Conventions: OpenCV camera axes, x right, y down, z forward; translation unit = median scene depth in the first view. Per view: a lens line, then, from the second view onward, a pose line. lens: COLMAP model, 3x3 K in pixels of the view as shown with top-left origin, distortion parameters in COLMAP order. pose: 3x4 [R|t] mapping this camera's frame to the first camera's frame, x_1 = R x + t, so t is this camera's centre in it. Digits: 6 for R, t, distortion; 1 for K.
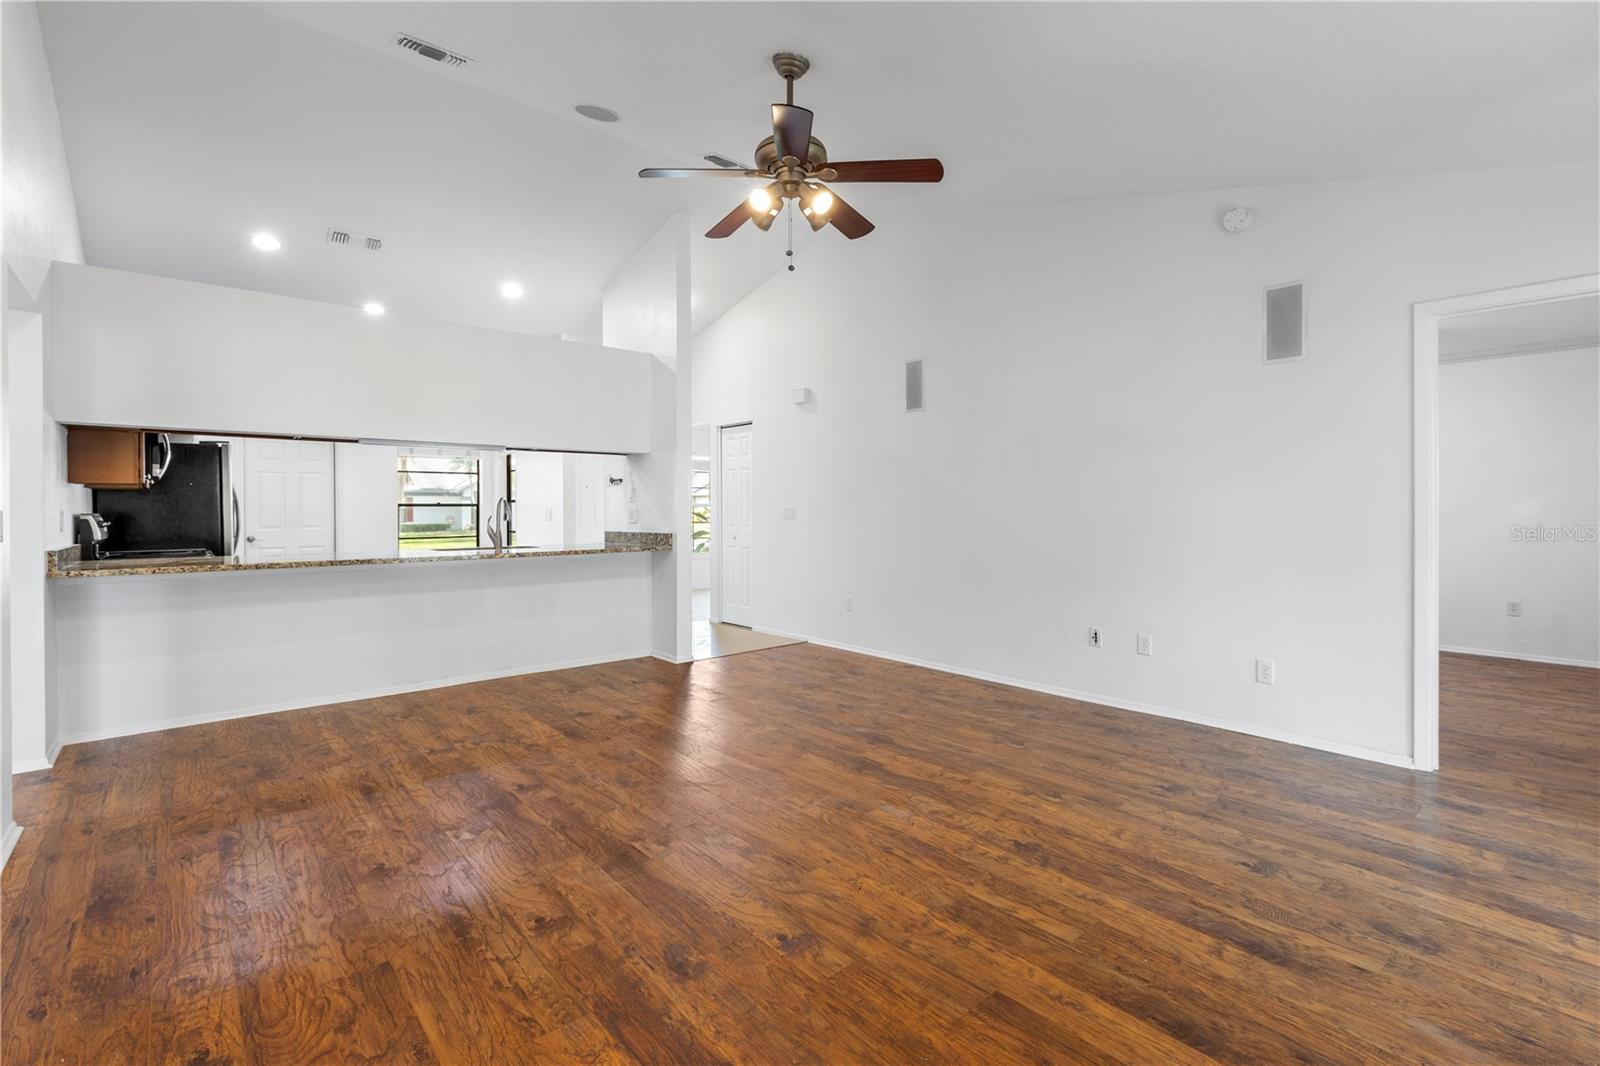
lens RADIAL K [[720.0, 0, 786.3], [0, 720.0, 503.8], [0, 0, 1]] dist [0.000934, -0.001364]
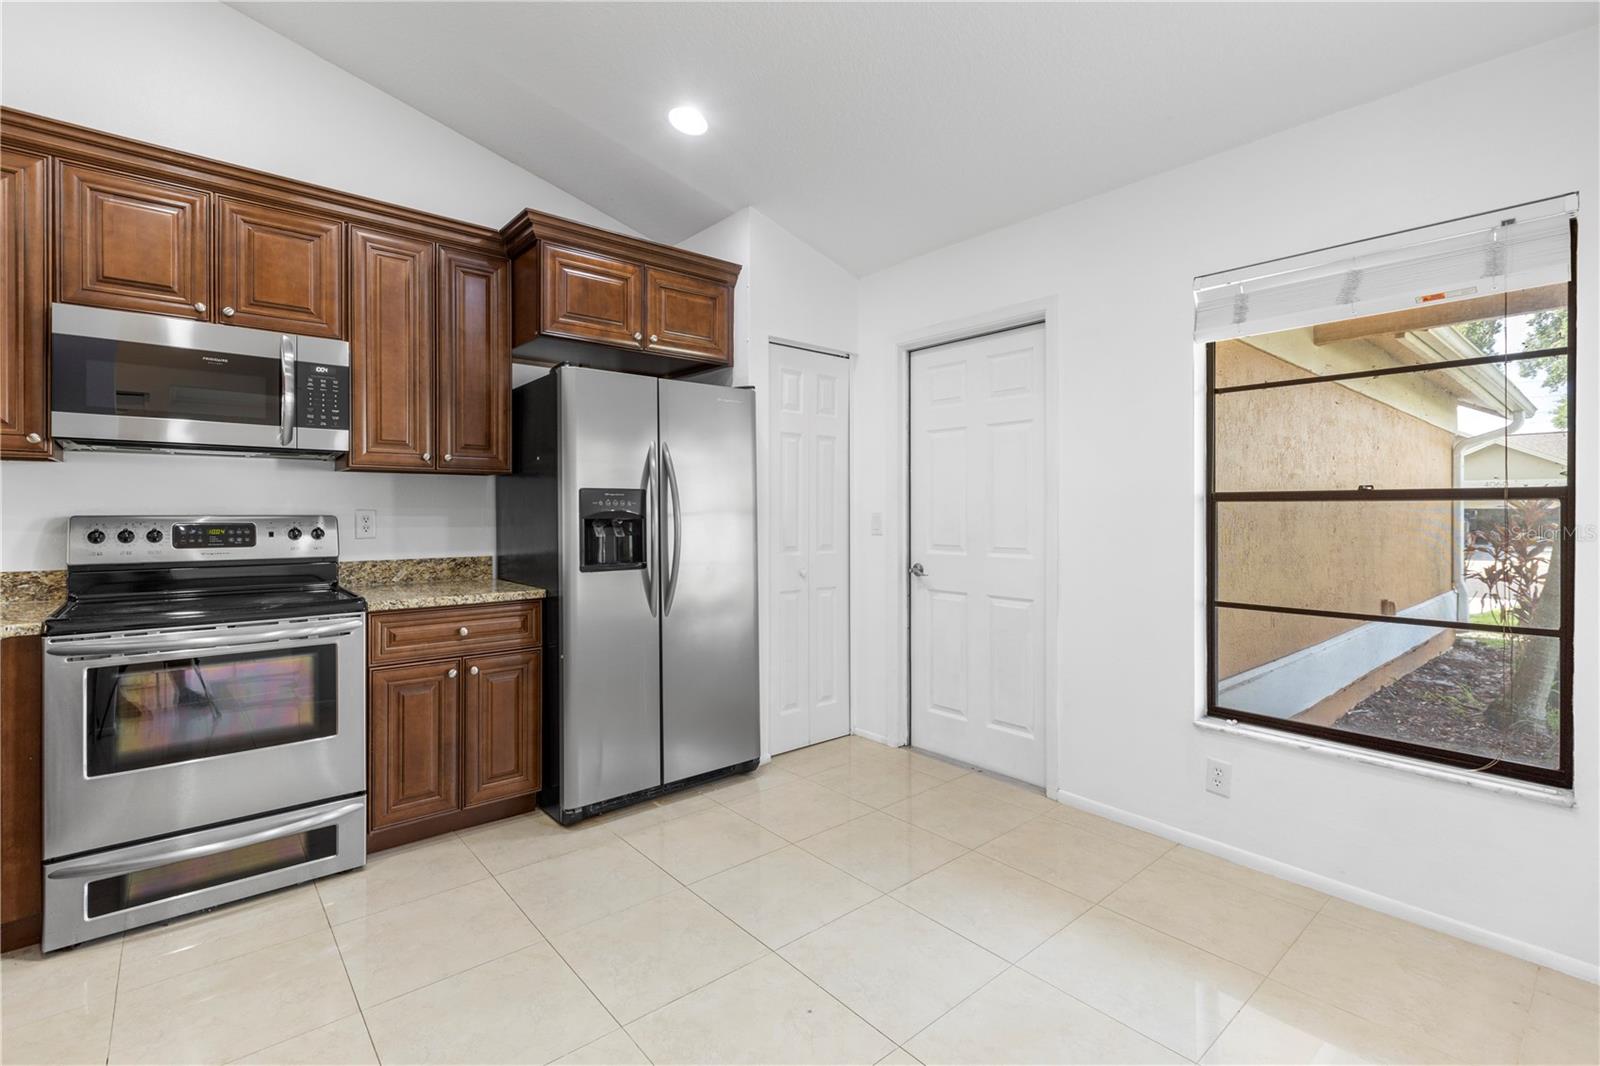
lens RADIAL K [[720.0, 0, 791.2], [0, 720.0, 514.8], [0, 0, 1]] dist [0.000934, -0.001364]
pose [[0.003544, 0.007848, -0.999963, -0.612296], [0.005038, 0.999956, 0.007866, 0.017446], [0.999981, -0.005065, 0.003504, 2.233626]]
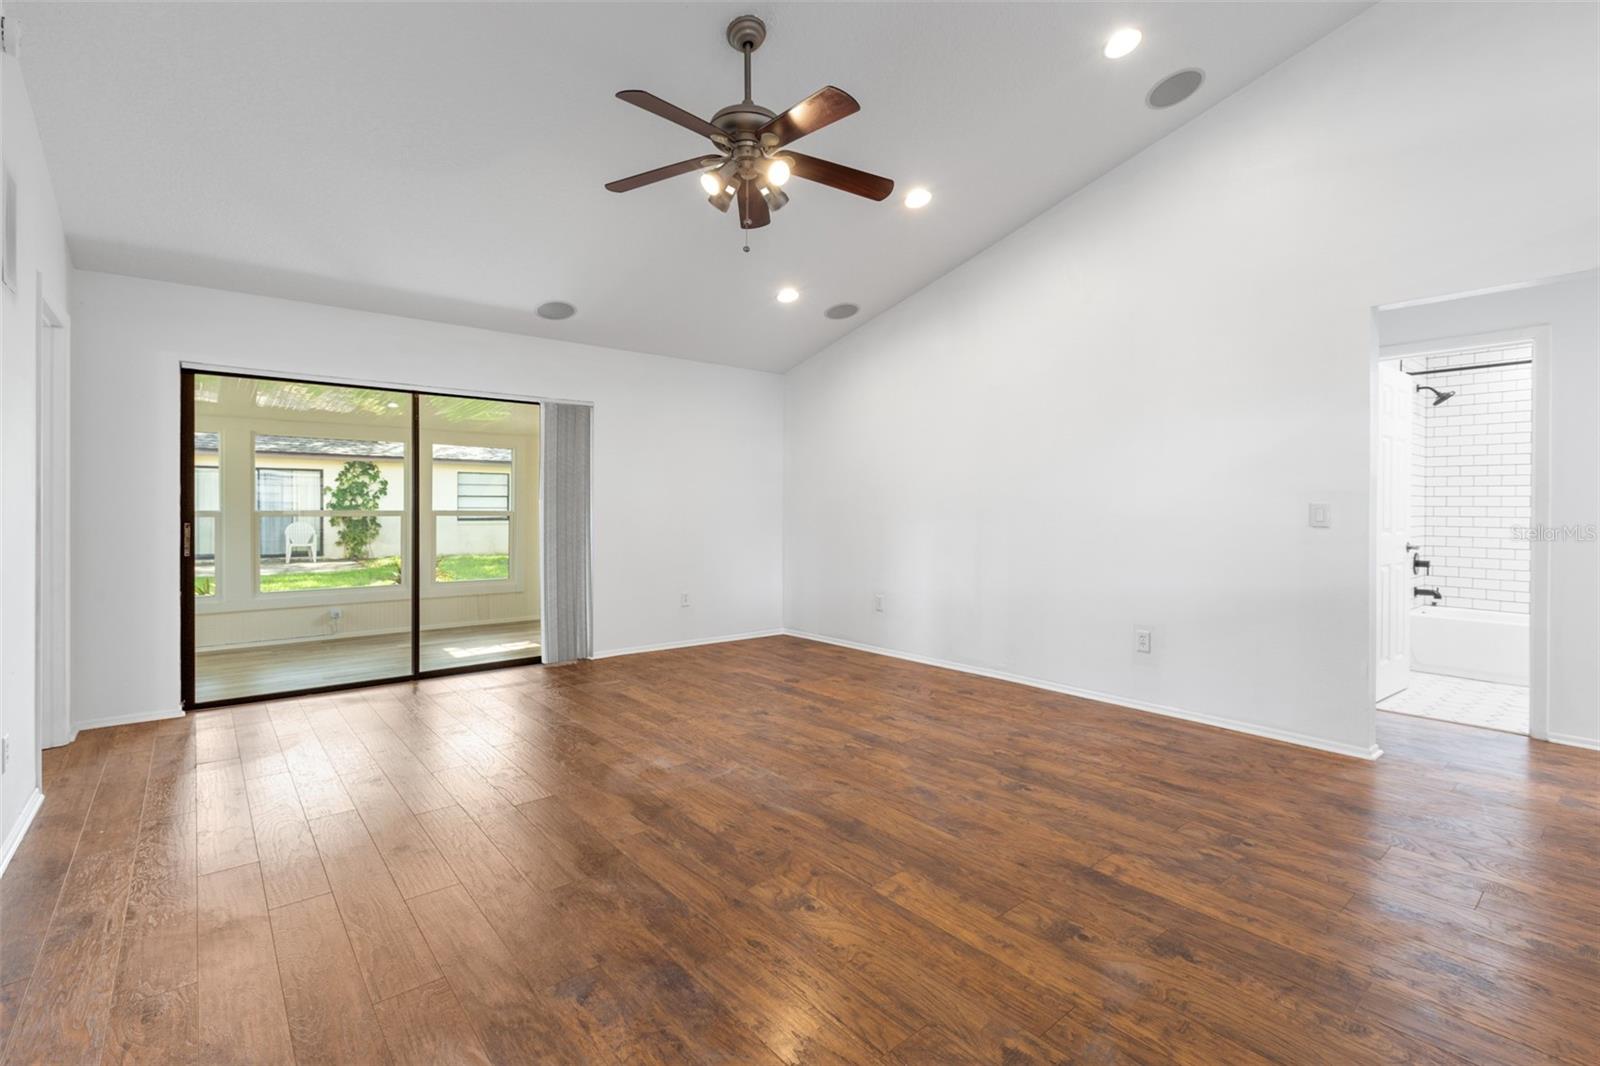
lens RADIAL K [[720.0, 0, 787.2], [0, 720.0, 521.5], [0, 0, 1]] dist [0.000934, -0.001364]
pose [[-0.999899, 0.002308, 0.014016, -0.062776], [0.002527, 0.999875, 0.015616, 0.017024], [-0.013978, 0.015650, -0.999780, 2.028598]]
